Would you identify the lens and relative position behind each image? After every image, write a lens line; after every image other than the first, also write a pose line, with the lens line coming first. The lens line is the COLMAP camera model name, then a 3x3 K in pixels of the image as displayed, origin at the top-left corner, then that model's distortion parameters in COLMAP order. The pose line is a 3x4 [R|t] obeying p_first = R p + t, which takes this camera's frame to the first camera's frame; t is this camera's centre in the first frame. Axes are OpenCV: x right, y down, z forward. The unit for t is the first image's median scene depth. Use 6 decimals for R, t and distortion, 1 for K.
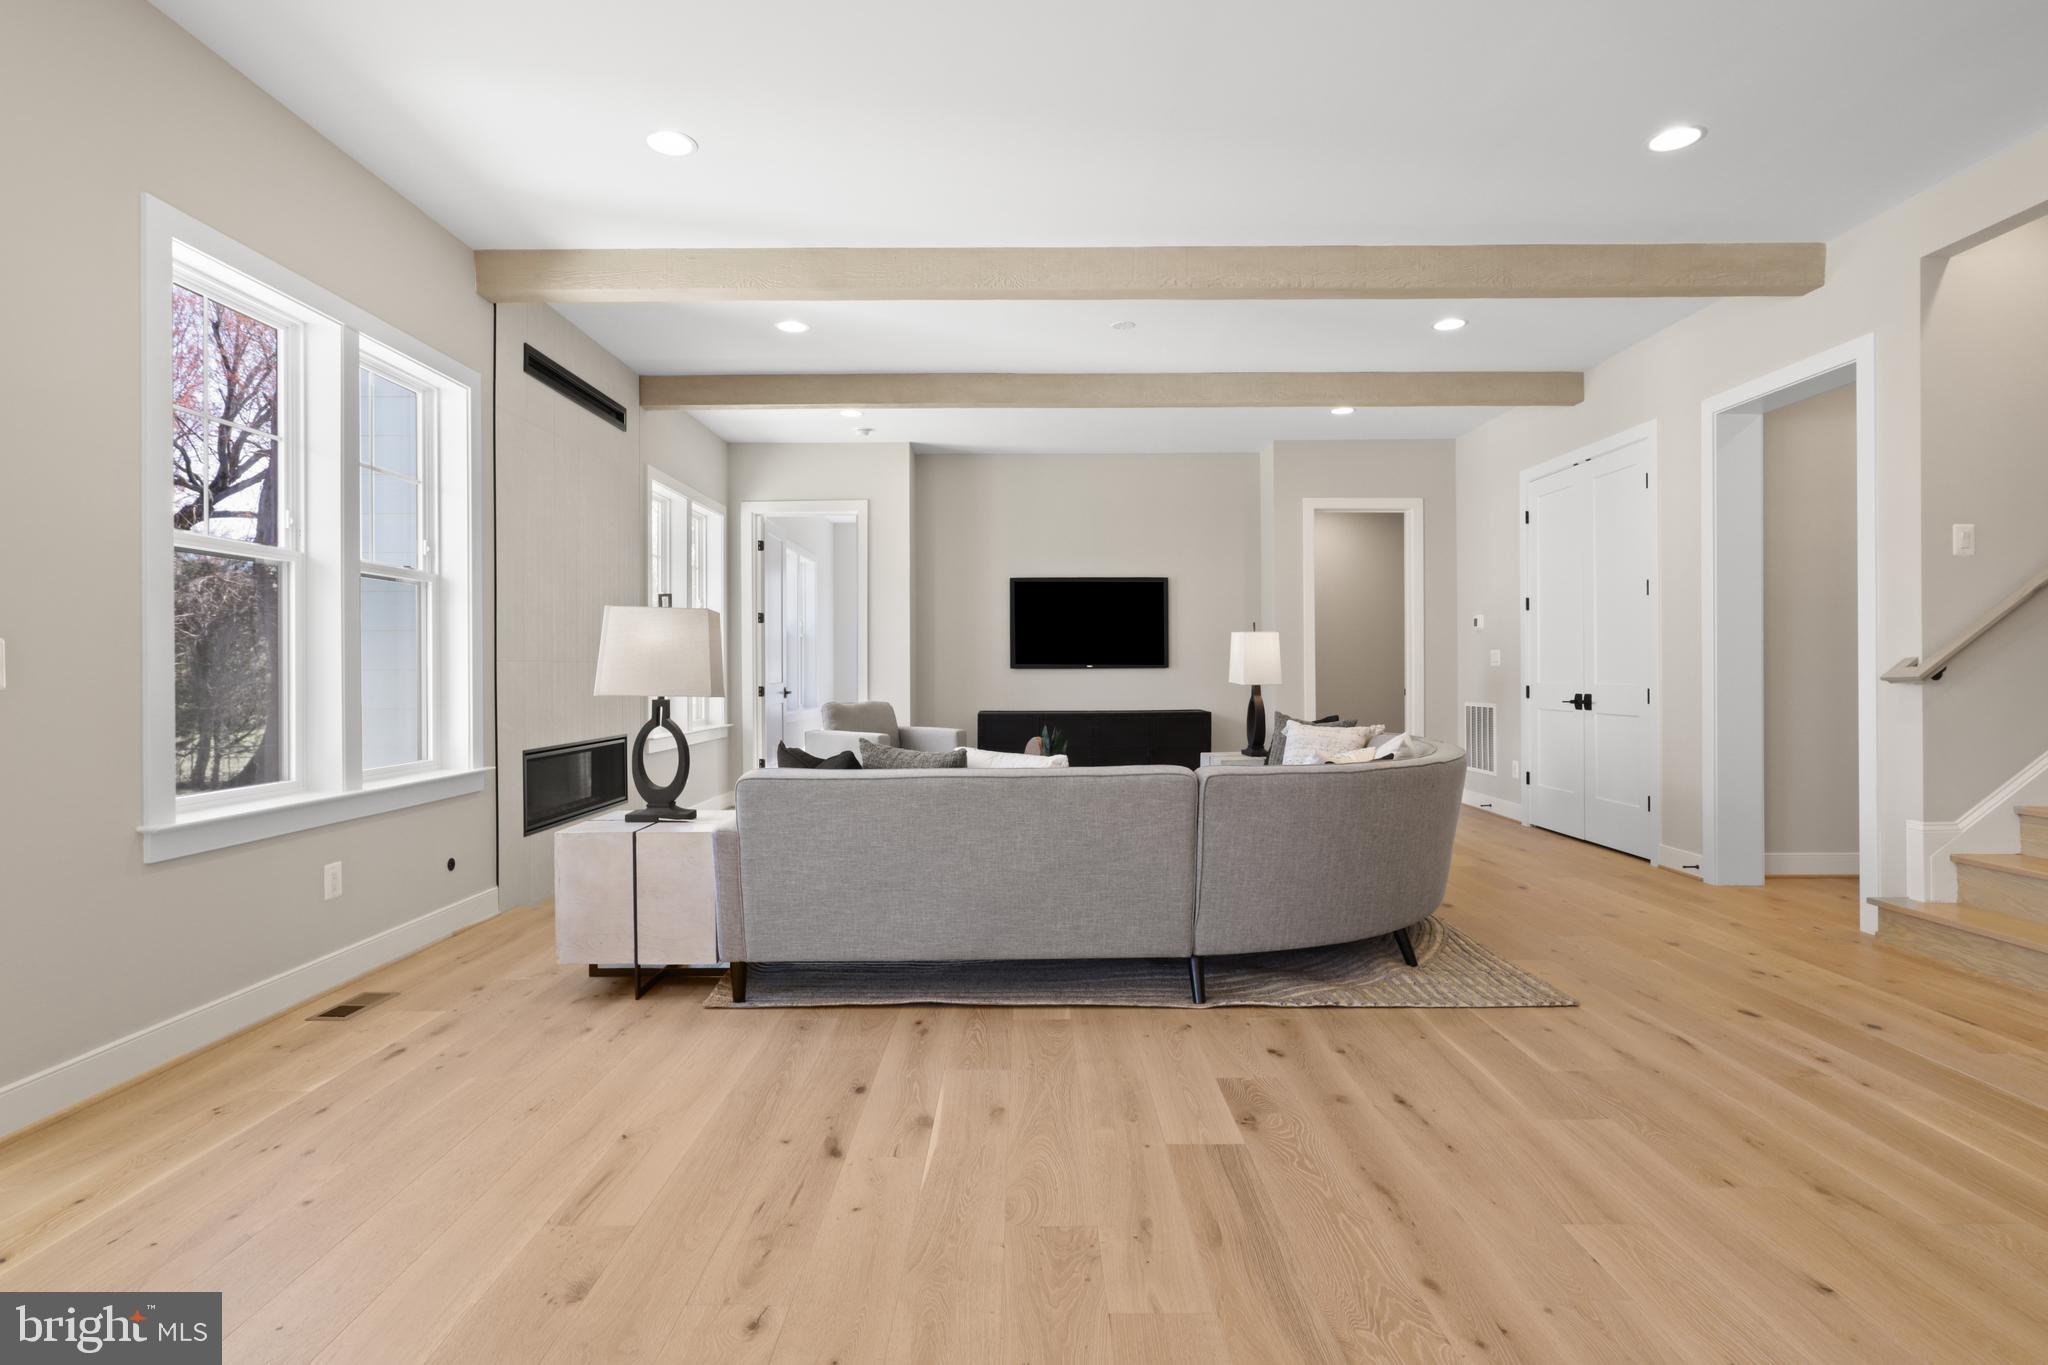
lens RADIAL K [[1022.1, 0, 1022.2], [0, 1022.1, 673.9], [0, 0, 1]] dist [-0.012480, 0.004946]
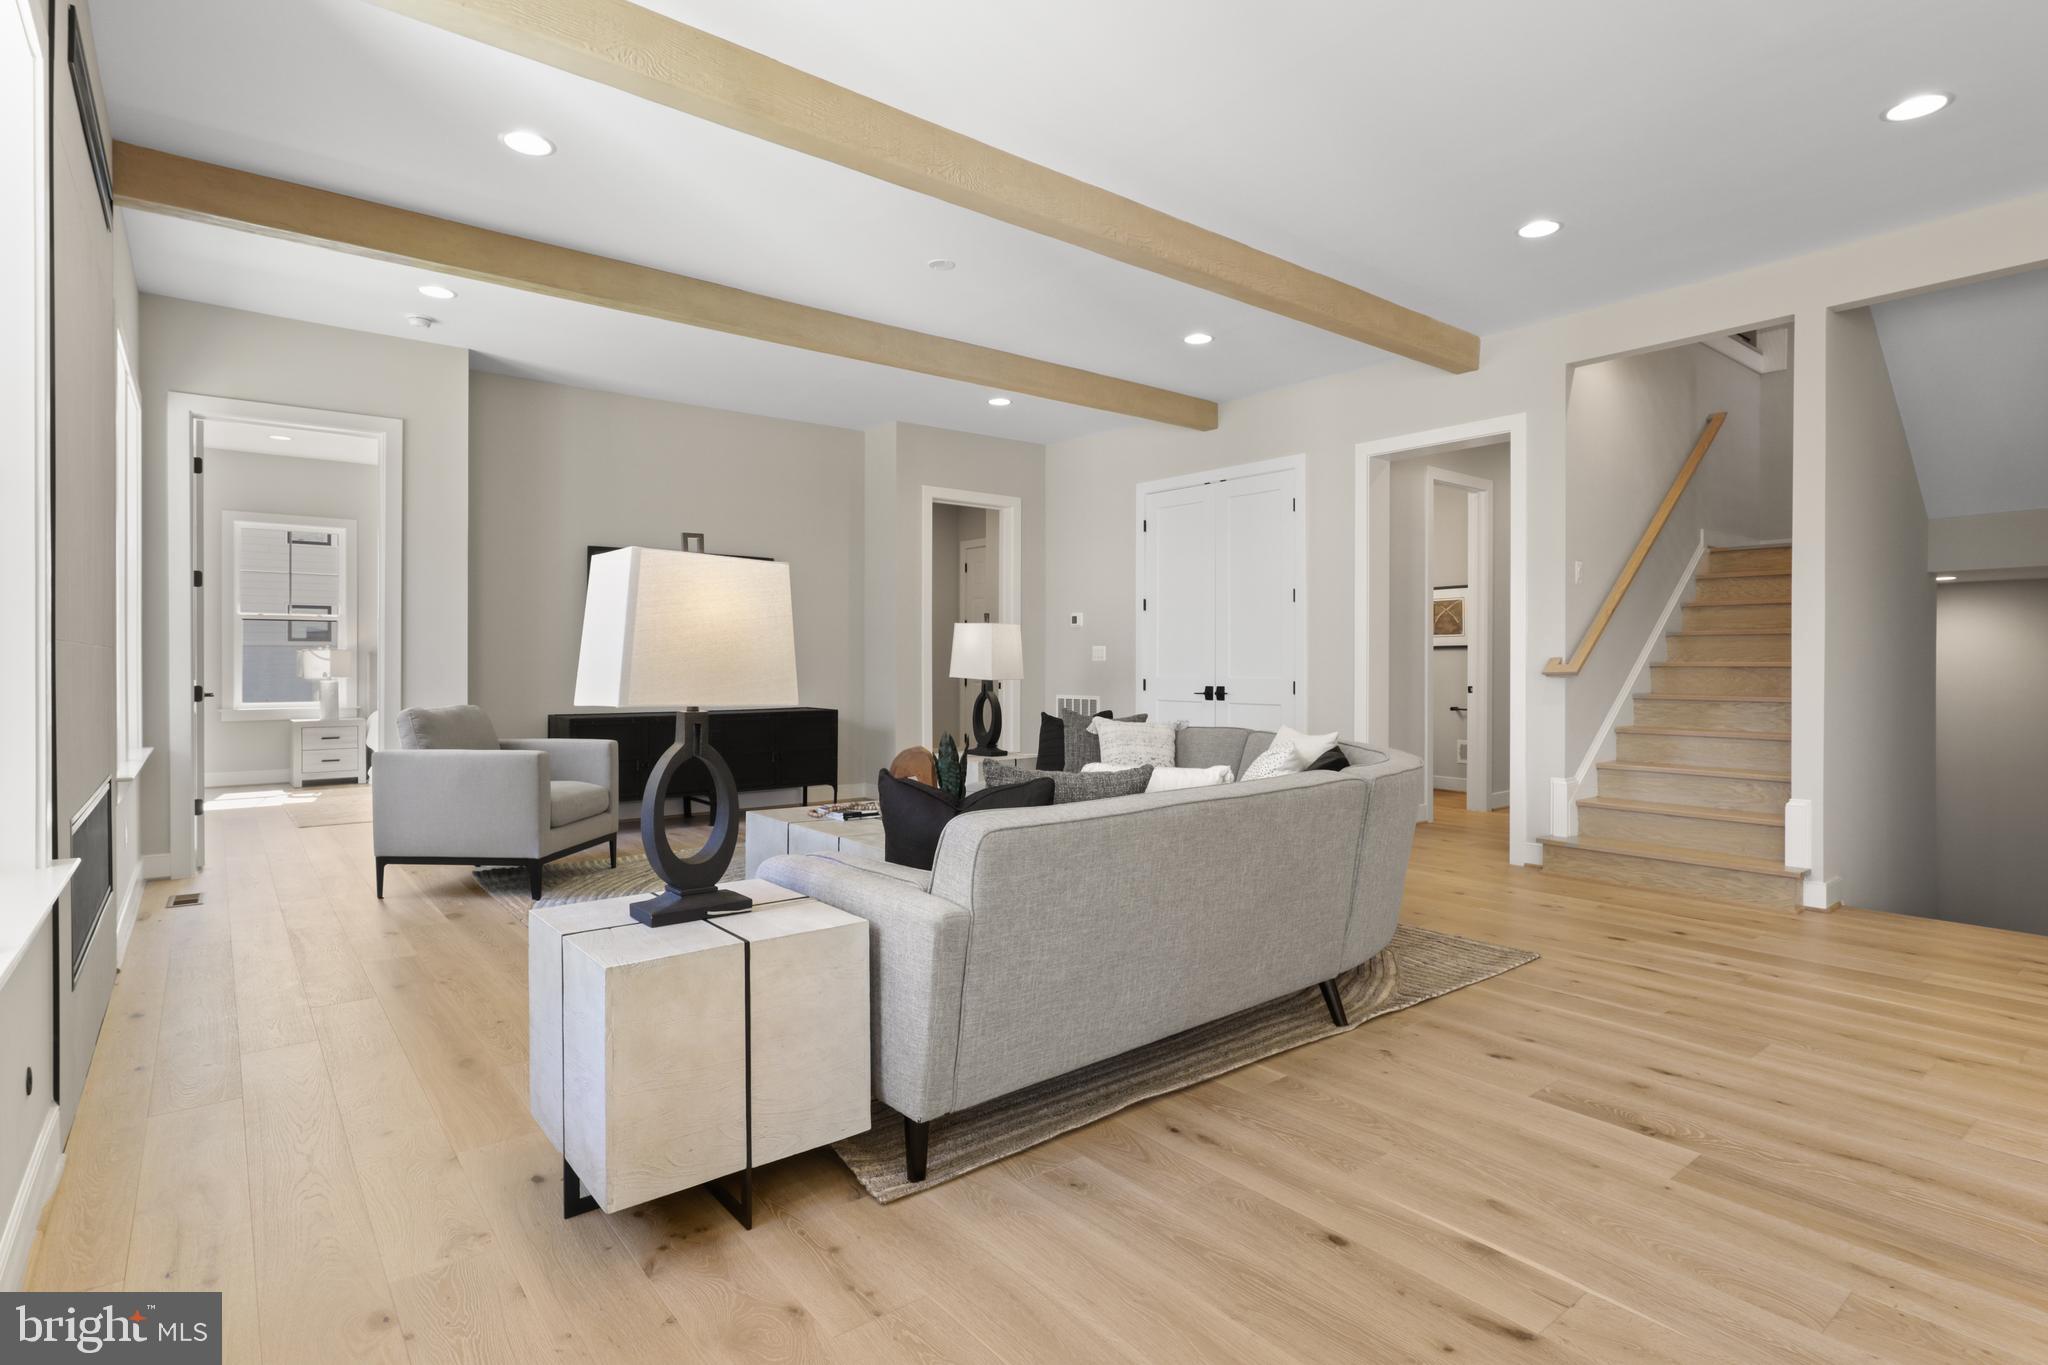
lens RADIAL K [[1022.1, 0, 1022.6], [0, 1022.1, 671.6], [0, 0, 1]] dist [-0.012480, 0.004946]
pose [[0.781563, -0.000633, 0.623826, -0.544493], [-0.002407, 0.999989, 0.004030, -0.001070], [-0.623822, -0.004651, 0.781553, 0.395838]]
